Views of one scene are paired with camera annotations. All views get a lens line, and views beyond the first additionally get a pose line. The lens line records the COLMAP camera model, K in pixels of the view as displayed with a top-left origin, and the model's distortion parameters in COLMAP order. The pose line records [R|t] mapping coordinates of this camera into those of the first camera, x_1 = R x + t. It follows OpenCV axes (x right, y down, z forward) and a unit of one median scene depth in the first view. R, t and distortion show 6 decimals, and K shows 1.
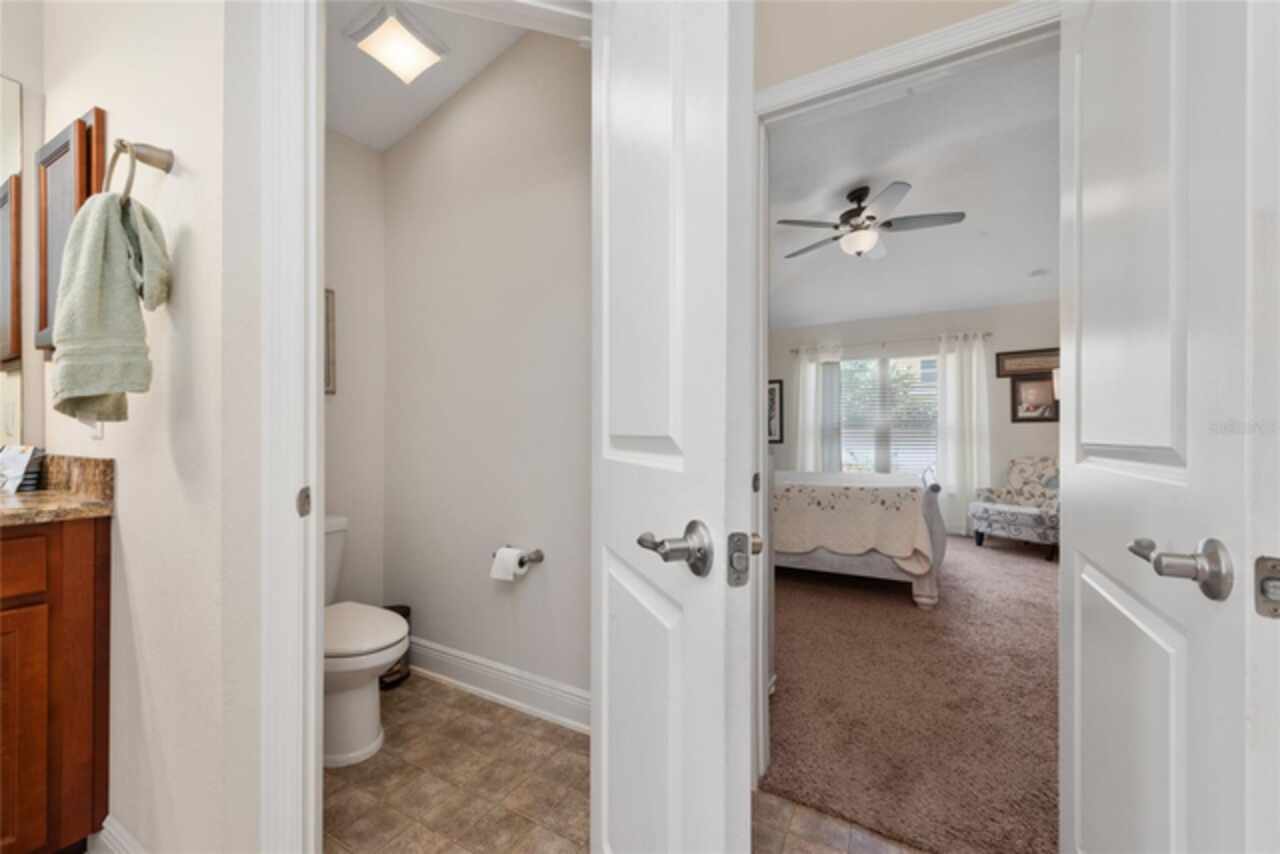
lens RADIAL K [[507.5, 0, 643.7], [0, 507.5, 432.8], [0, 0, 1]] dist [0.000384, -0.007176]
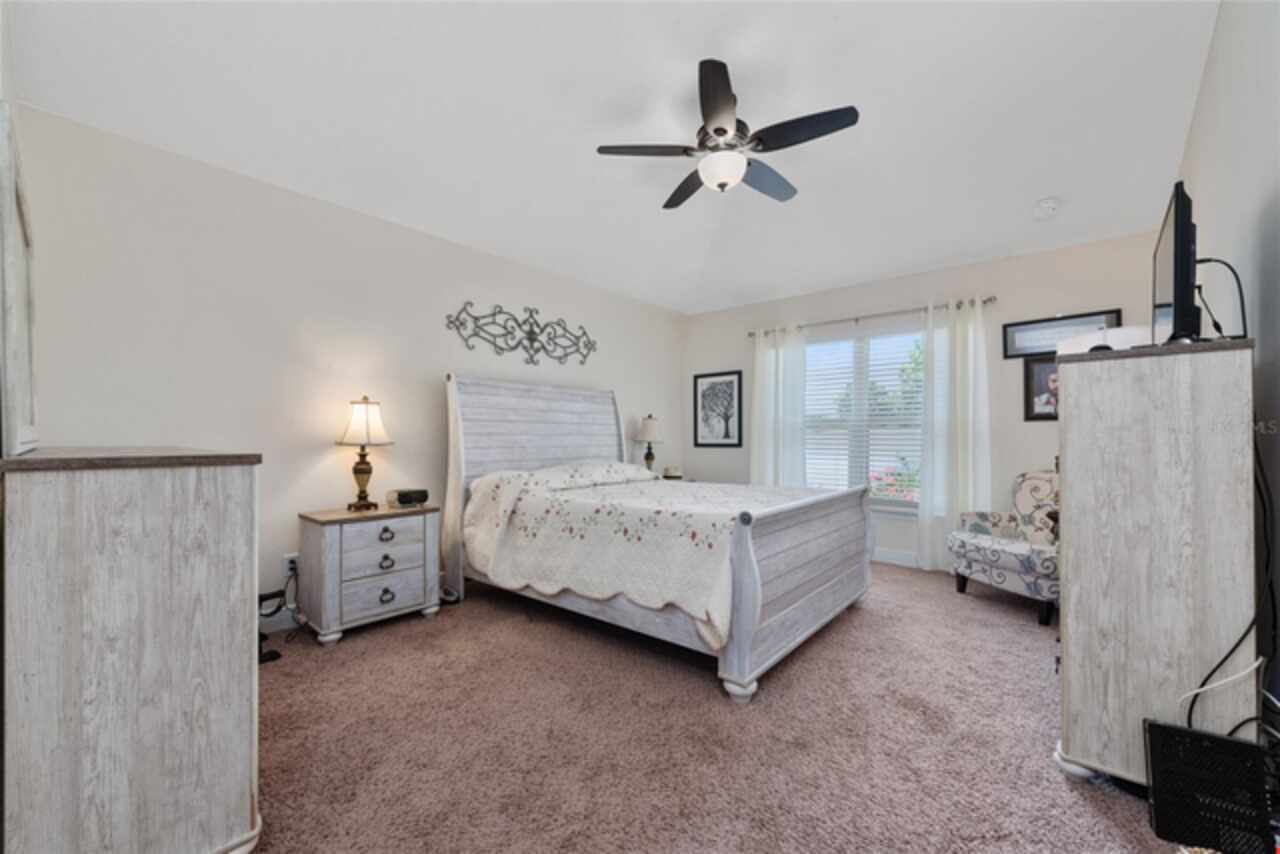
lens RADIAL K [[507.5, 0, 643.7], [0, 507.5, 432.8], [0, 0, 1]] dist [0.000384, -0.007176]
pose [[0.983143, 0.002057, -0.182826, 0.380042], [-0.003256, 0.999975, -0.006261, 0.003355], [0.182808, 0.006751, 0.983125, 0.228855]]
